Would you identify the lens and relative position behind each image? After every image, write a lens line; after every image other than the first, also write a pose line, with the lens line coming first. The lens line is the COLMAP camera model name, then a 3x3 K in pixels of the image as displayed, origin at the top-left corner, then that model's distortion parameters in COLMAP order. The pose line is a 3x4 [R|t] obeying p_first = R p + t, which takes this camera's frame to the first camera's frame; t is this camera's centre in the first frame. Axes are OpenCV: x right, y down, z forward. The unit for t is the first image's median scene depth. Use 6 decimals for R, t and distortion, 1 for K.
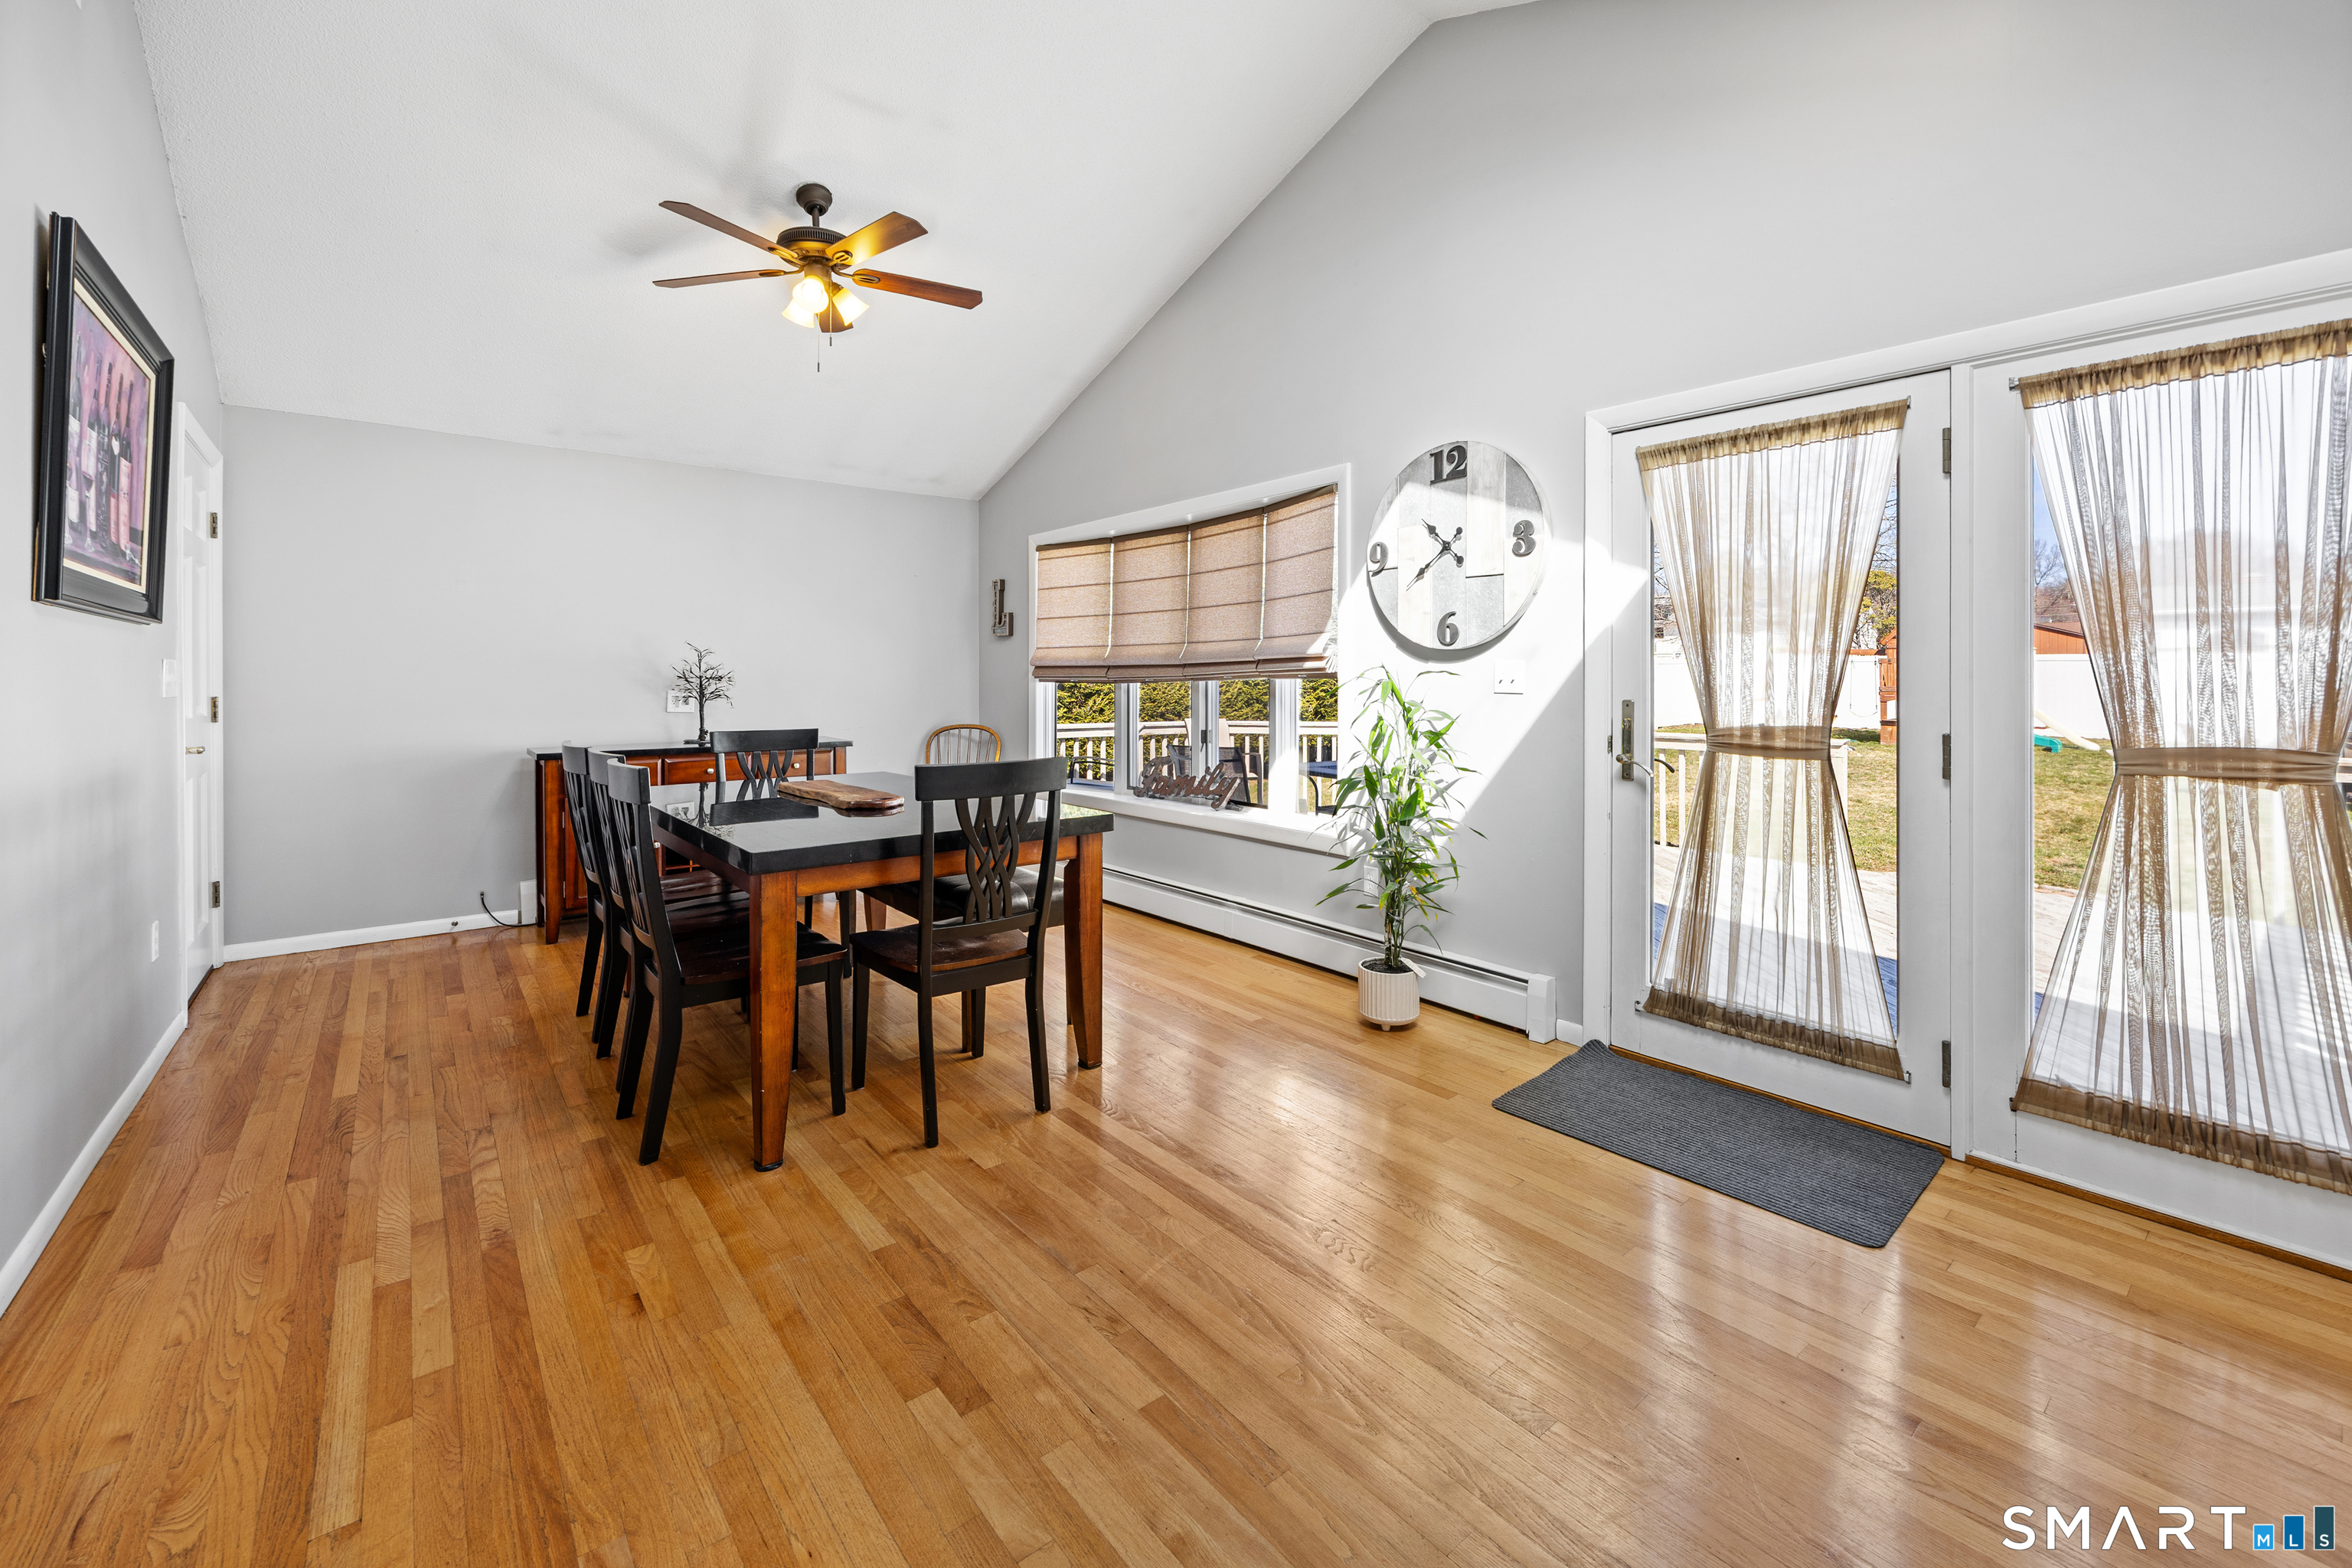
lens RADIAL K [[949.8, 0, 1181.5], [0, 949.8, 686.2], [0, 0, 1]] dist [0.006876, -0.000221]
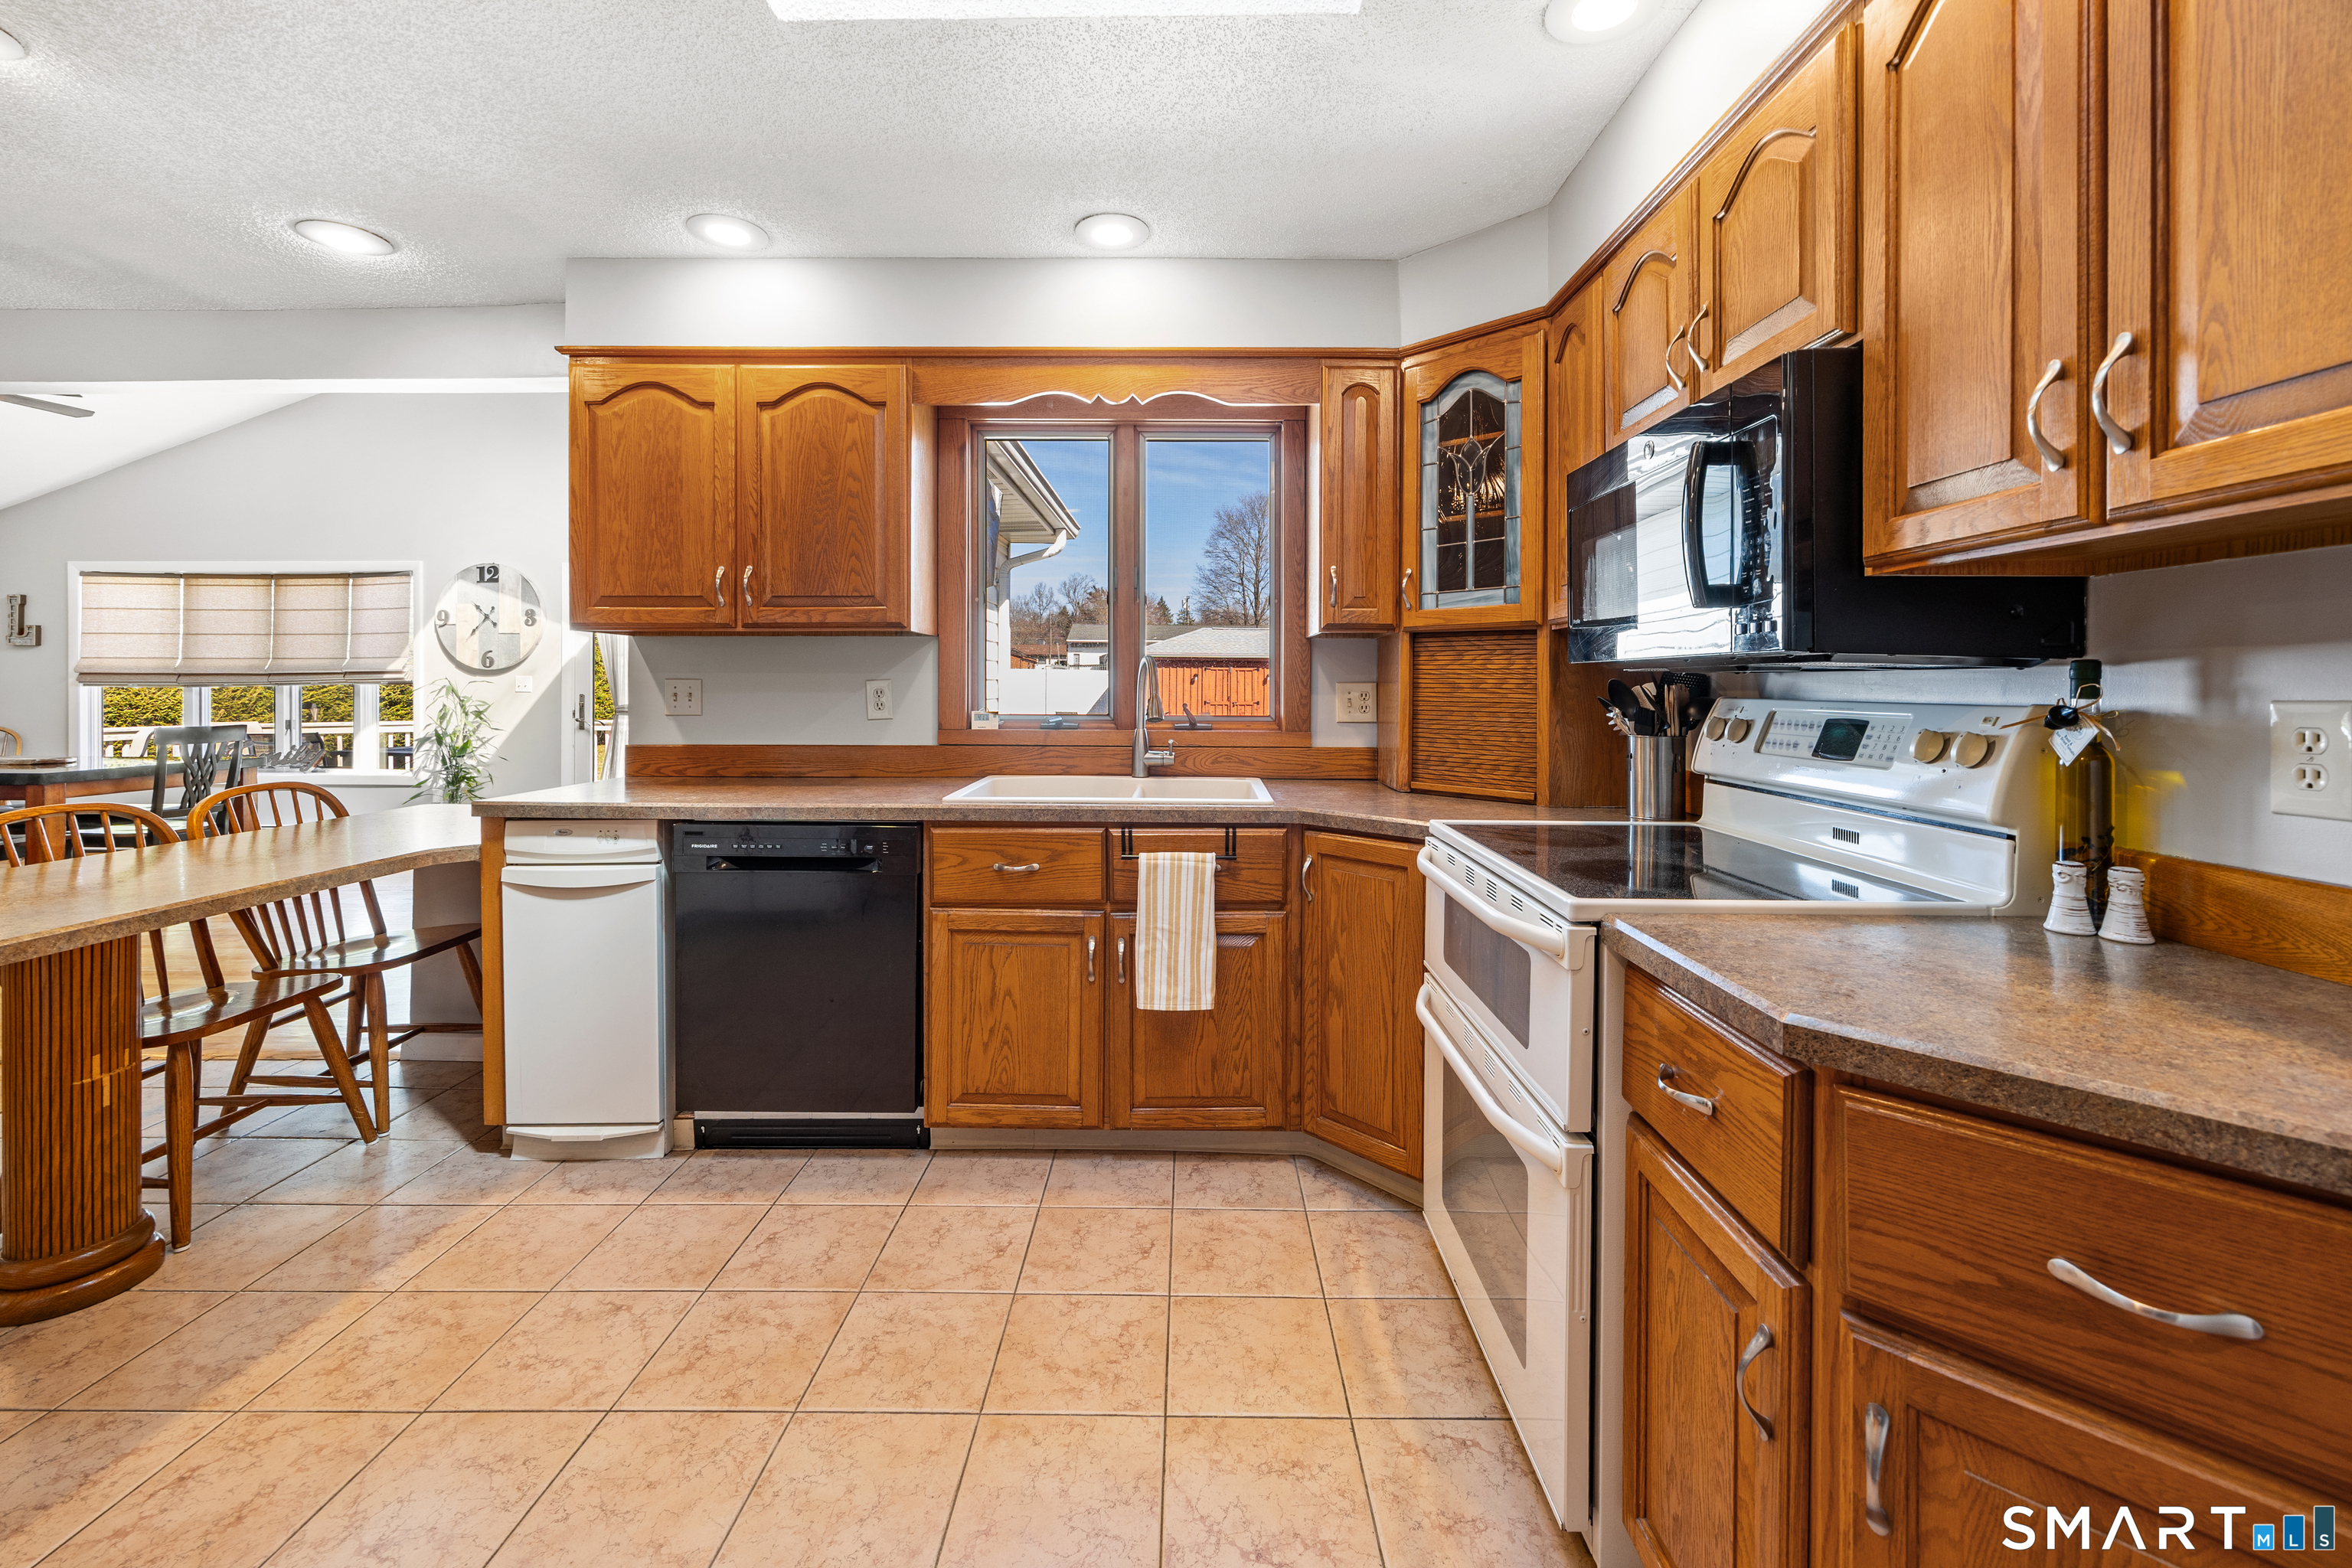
lens RADIAL K [[949.8, 0, 1181.5], [0, 949.8, 686.2], [0, 0, 1]] dist [0.006876, -0.000221]
pose [[0.643851, 0.001368, 0.765150, -0.298137], [0.003336, 0.999984, -0.004595, 0.009277], [-0.765144, 0.005511, 0.643836, -1.342938]]
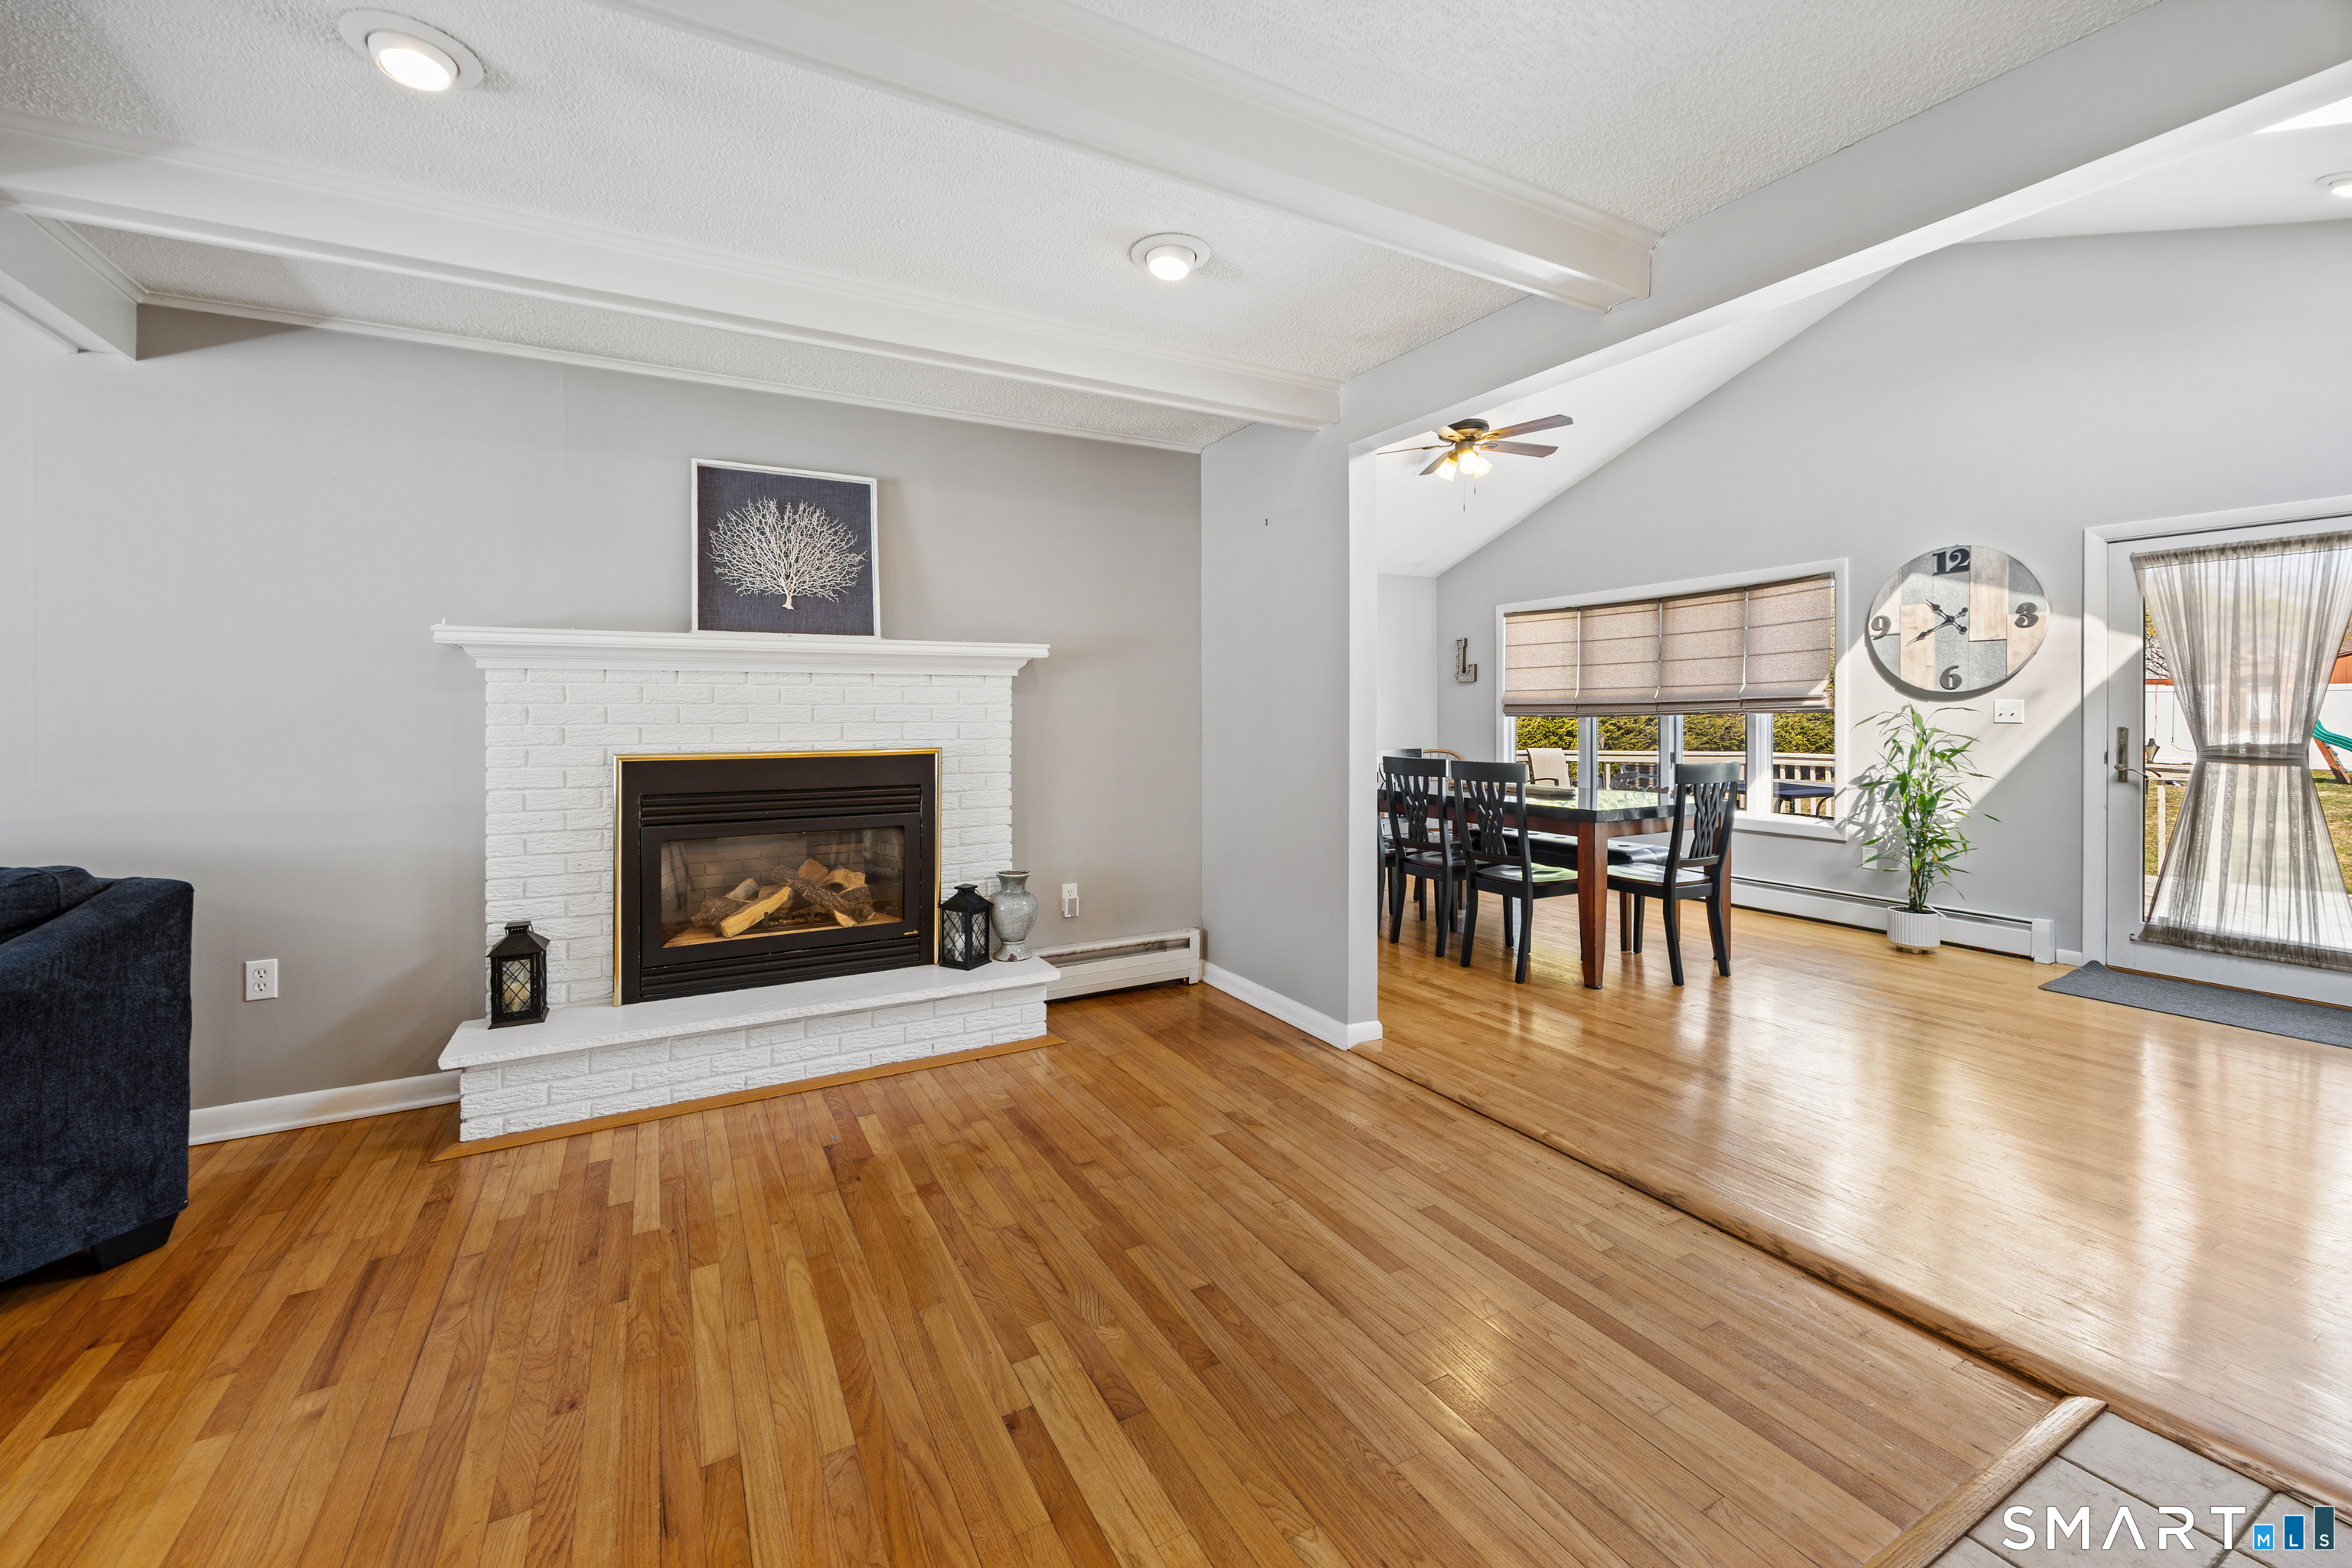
lens RADIAL K [[939.6, 0, 1160.1], [0, 939.6, 723.4], [0, 0, 1]] dist [0.001701, -0.000119]
pose [[0.982096, -0.001696, -0.188375, -0.614810], [0.001934, 0.999998, 0.001082, 0.003955], [0.188372, -0.001427, 0.982097, -0.600172]]
